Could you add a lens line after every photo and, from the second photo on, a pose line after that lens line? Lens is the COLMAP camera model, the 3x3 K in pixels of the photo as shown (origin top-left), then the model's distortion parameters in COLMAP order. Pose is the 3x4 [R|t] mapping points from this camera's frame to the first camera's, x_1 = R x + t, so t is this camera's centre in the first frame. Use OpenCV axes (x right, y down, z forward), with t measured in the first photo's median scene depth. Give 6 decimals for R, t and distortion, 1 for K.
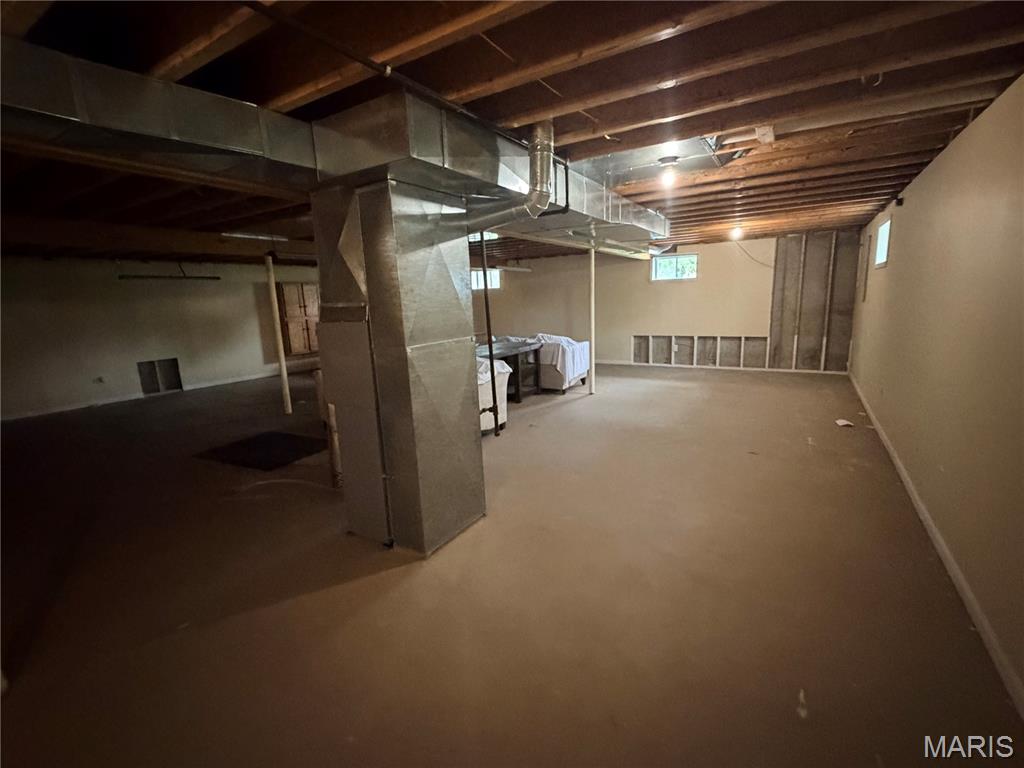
lens RADIAL K [[460.6, 0, 512.0], [0, 460.6, 384.0], [0, 0, 1]] dist [-0.002633, -0.000173]
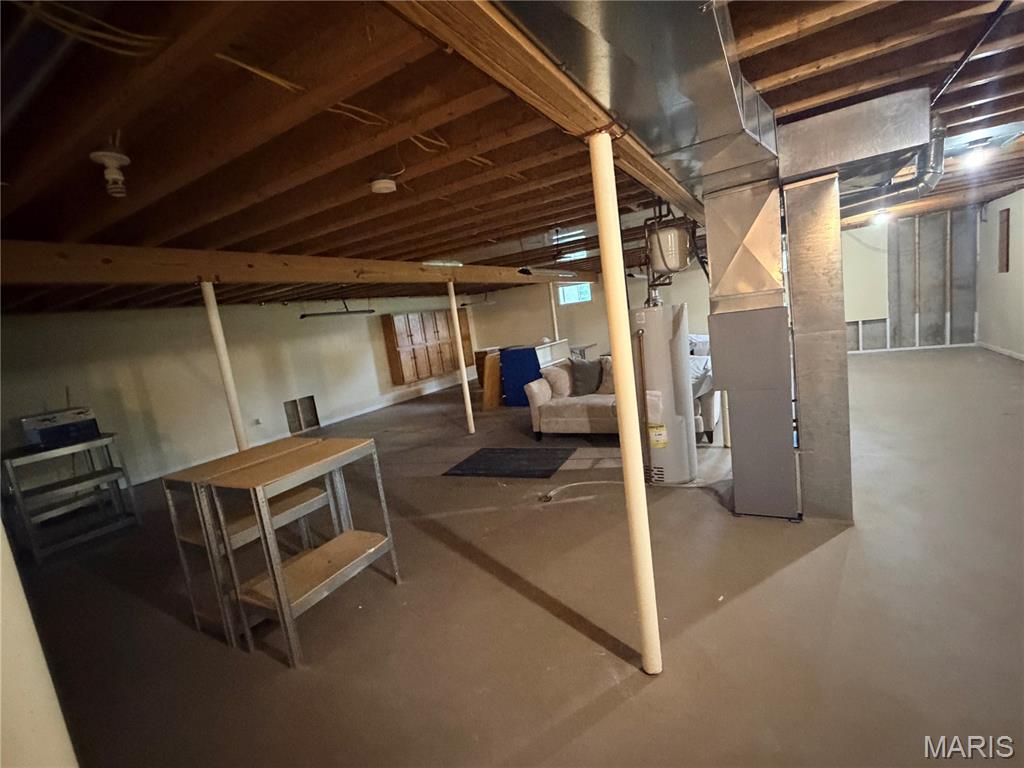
lens RADIAL K [[460.6, 0, 512.0], [0, 460.6, 384.0], [0, 0, 1]] dist [-0.002633, -0.000173]
pose [[0.995051, -0.098481, 0.013234, -0.631517], [0.098997, 0.993988, -0.046763, 0.020056], [-0.008549, 0.047842, 0.998818, -0.041069]]
